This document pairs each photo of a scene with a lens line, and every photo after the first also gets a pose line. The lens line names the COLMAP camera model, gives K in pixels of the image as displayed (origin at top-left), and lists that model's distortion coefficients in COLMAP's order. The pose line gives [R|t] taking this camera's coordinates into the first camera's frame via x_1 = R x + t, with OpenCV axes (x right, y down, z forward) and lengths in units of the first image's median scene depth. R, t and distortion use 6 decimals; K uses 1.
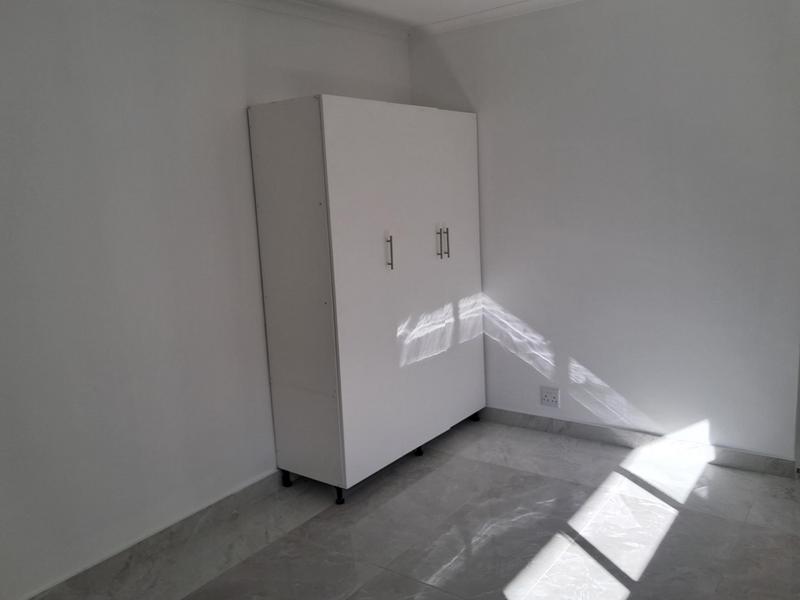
lens RADIAL K [[642.2, 0, 399.1], [0, 642.2, 293.3], [0, 0, 1]] dist [0.020144, -0.048207]
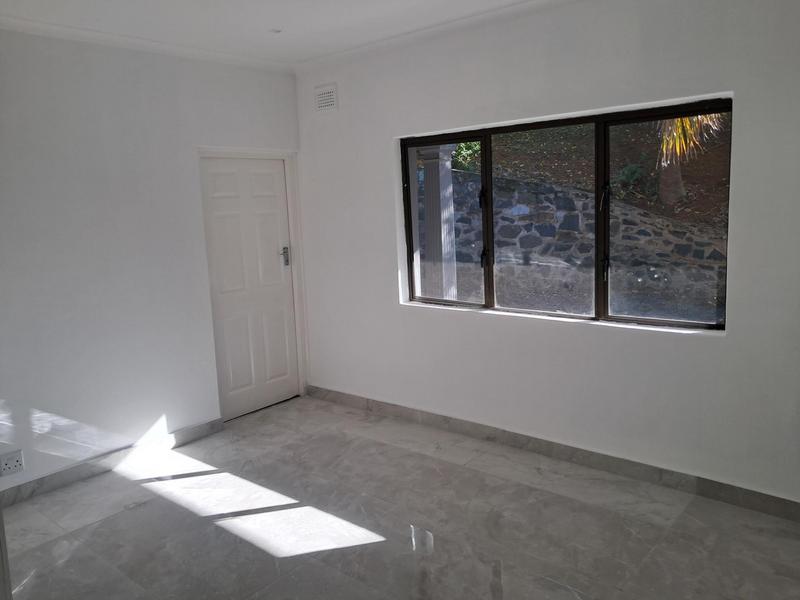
lens RADIAL K [[642.2, 0, 400.4], [0, 642.2, 300.0], [0, 0, 1]] dist [0.020144, -0.048207]
pose [[0.060592, -0.108138, 0.992288, -0.615195], [0.192564, 0.976706, 0.094681, -0.038430], [-0.979412, 0.185342, 0.080004, 0.398200]]
